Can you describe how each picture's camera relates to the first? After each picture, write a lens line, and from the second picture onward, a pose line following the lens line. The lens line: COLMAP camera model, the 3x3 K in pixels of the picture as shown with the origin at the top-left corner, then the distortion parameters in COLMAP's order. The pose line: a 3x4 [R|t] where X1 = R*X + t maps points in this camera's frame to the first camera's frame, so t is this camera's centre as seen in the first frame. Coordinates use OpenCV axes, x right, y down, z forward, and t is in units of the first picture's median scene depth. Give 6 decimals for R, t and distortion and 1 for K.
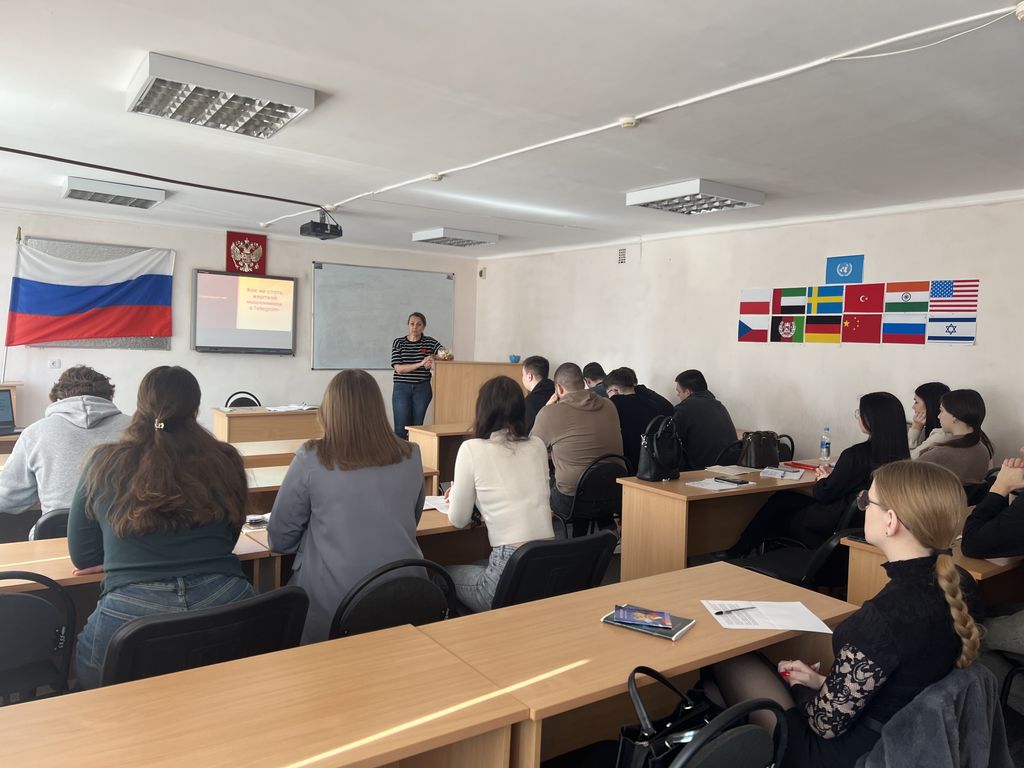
lens RADIAL K [[779.4, 0, 512.0], [0, 779.4, 384.0], [0, 0, 1]] dist [0.120770, -0.196606]
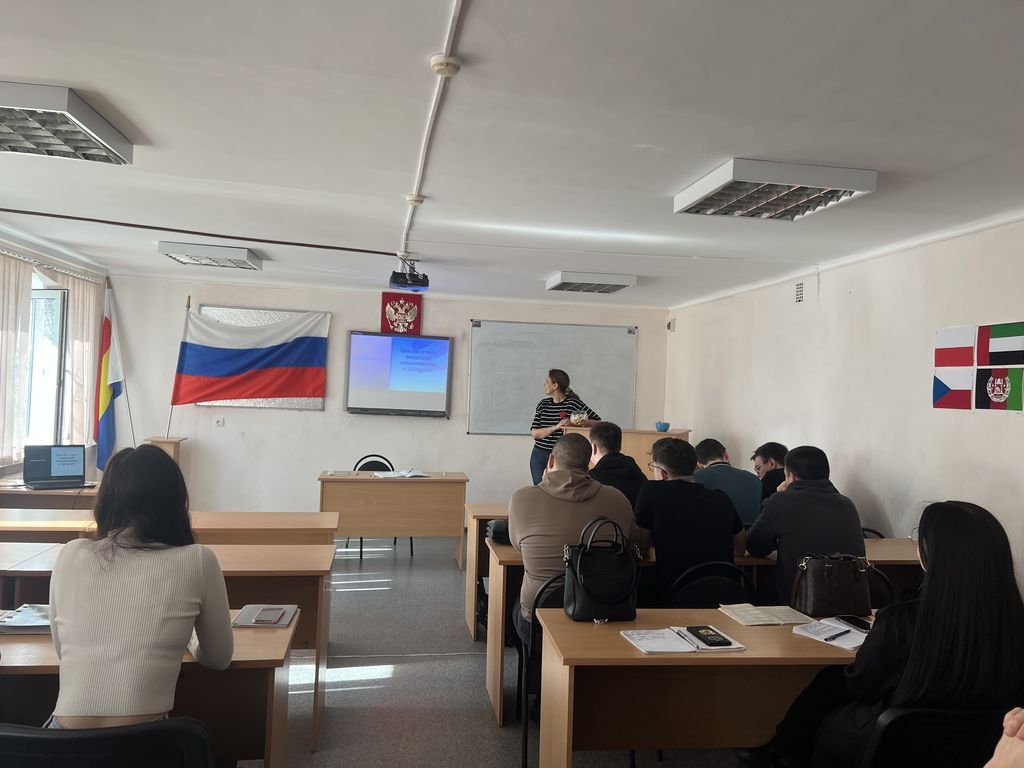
lens RADIAL K [[779.4, 0, 512.0], [0, 779.4, 384.0], [0, 0, 1]] dist [0.120770, -0.196606]
pose [[0.892136, -0.002150, -0.451761, 0.243498], [-0.036865, 0.996307, -0.077543, -0.008651], [0.450260, 0.085833, 0.888763, 0.223660]]
